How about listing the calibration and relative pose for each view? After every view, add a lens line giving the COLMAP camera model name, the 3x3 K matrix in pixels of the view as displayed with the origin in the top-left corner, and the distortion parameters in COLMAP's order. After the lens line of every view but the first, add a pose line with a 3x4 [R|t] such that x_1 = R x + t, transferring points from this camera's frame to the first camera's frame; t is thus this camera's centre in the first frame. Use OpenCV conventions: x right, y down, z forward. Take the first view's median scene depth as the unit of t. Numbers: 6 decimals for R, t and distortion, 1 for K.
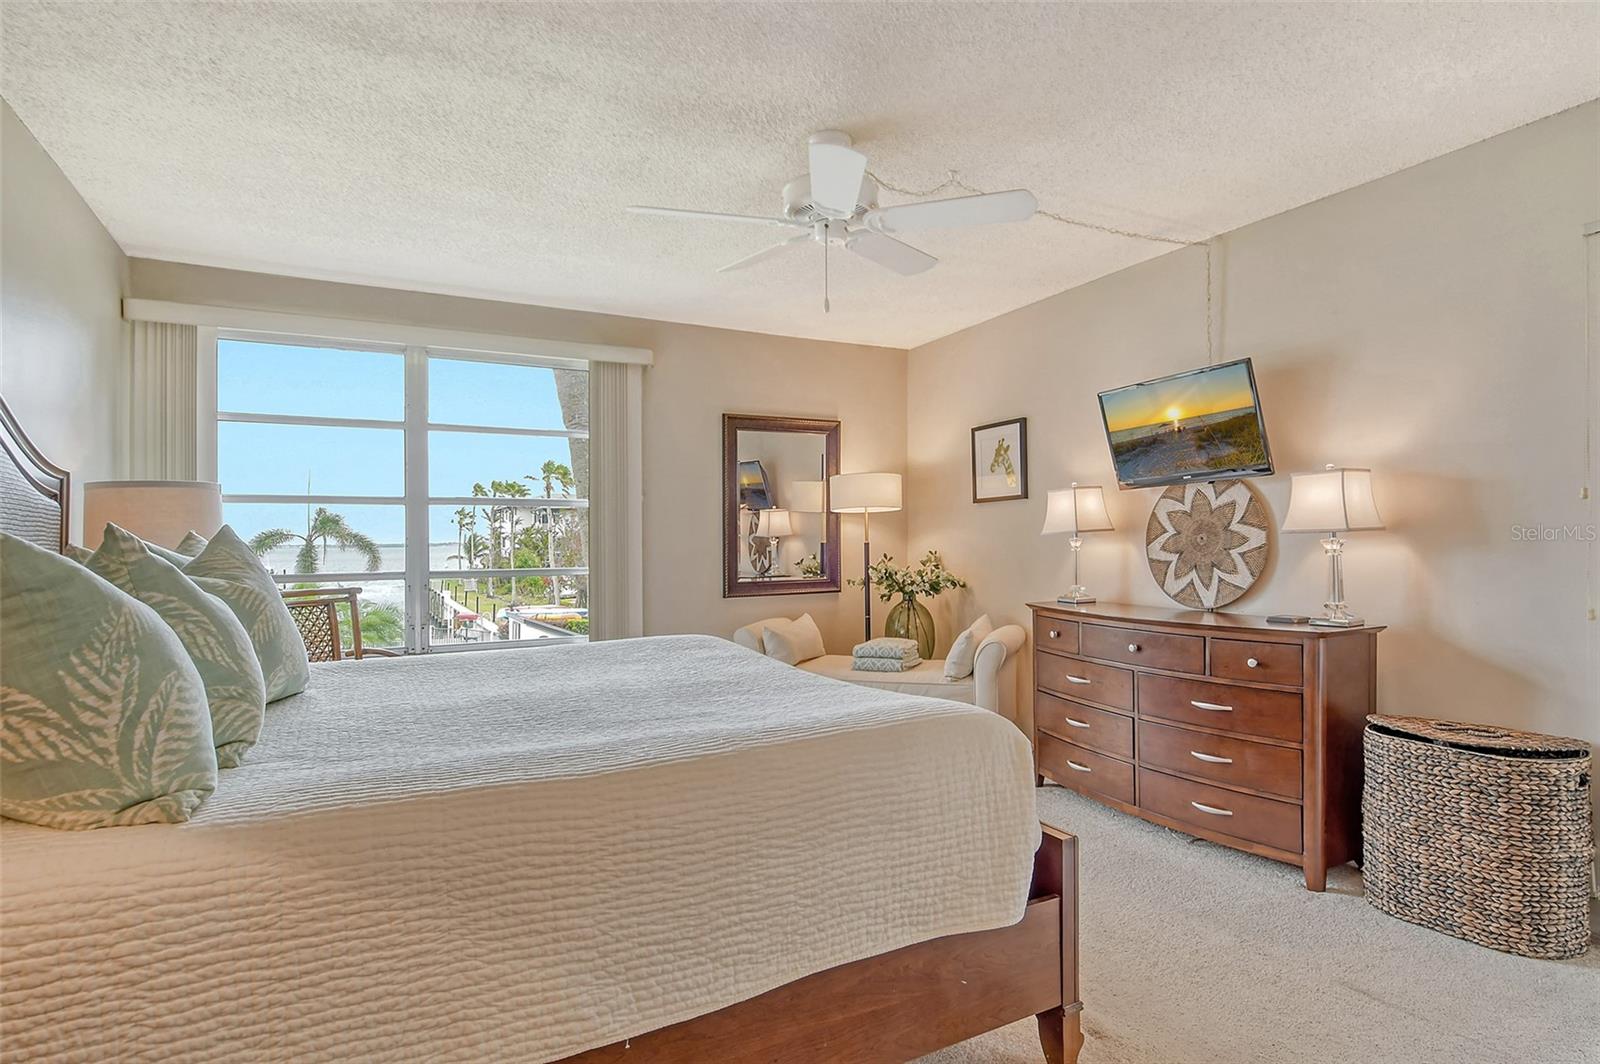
lens RADIAL K [[843.1, 0, 826.9], [0, 843.1, 517.3], [0, 0, 1]] dist [0.035878, -0.031608]
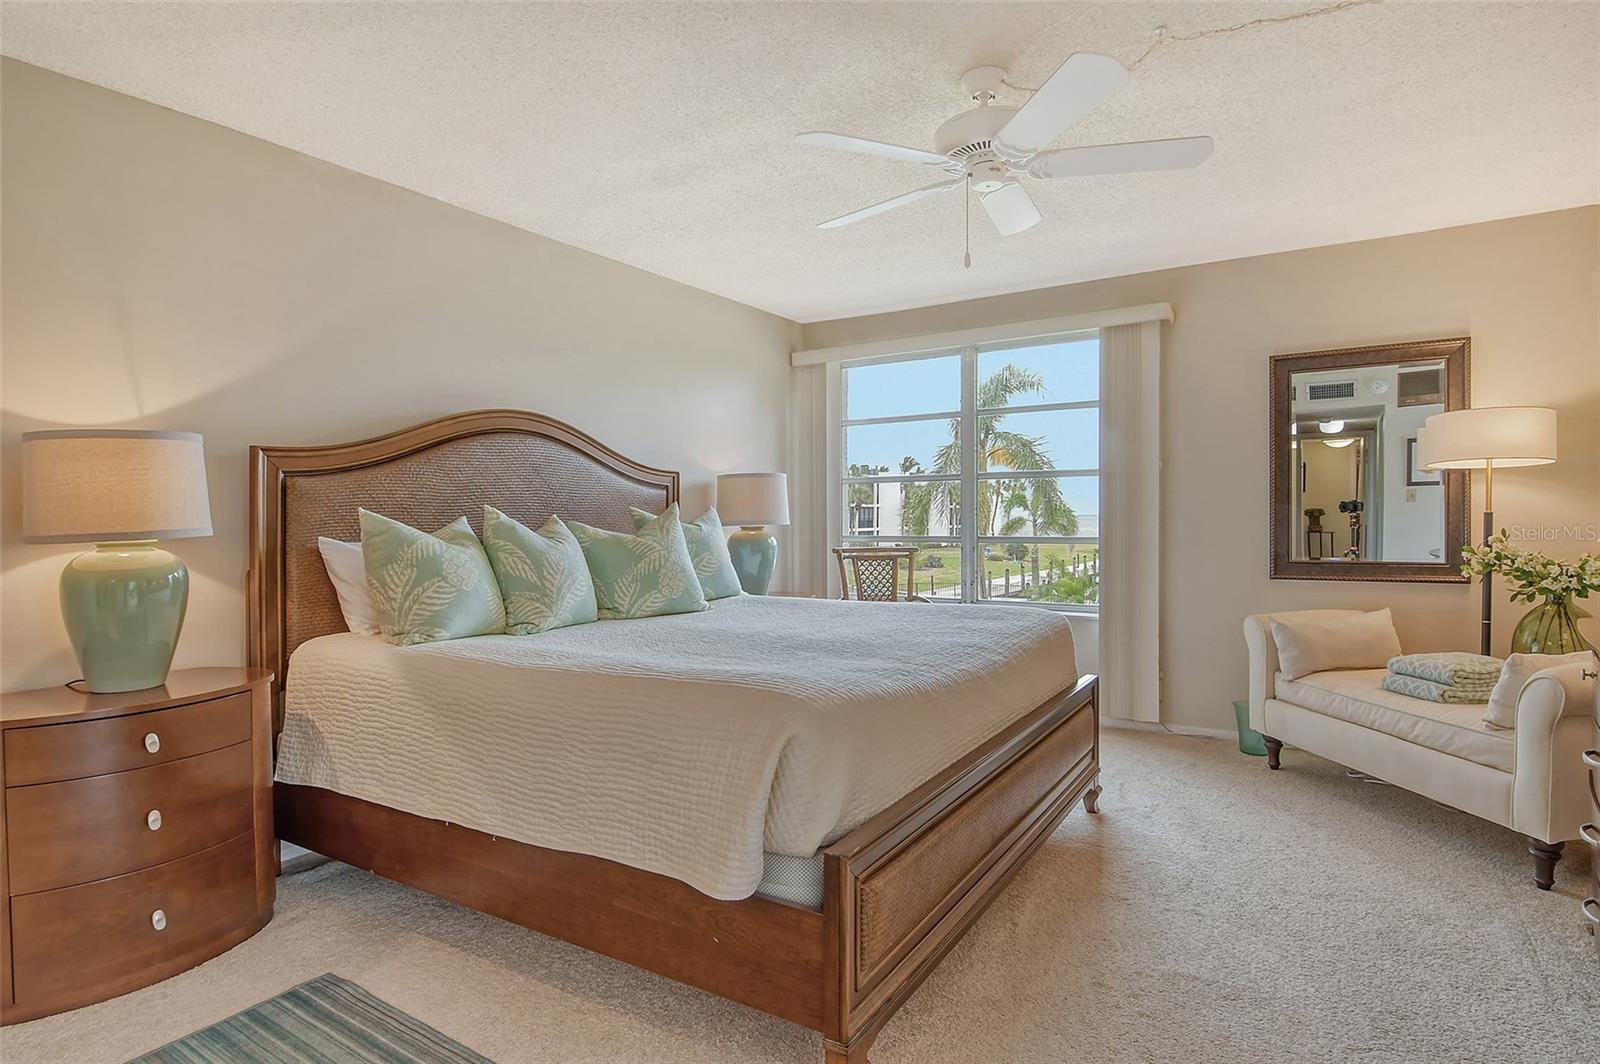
lens RADIAL K [[843.1, 0, 826.9], [0, 843.1, 517.3], [0, 0, 1]] dist [0.035878, -0.031608]
pose [[0.505554, 0.007608, -0.862761, 0.443521], [0.026383, 0.999357, 0.024272, 0.003189], [0.862391, -0.035033, 0.505029, 0.235598]]
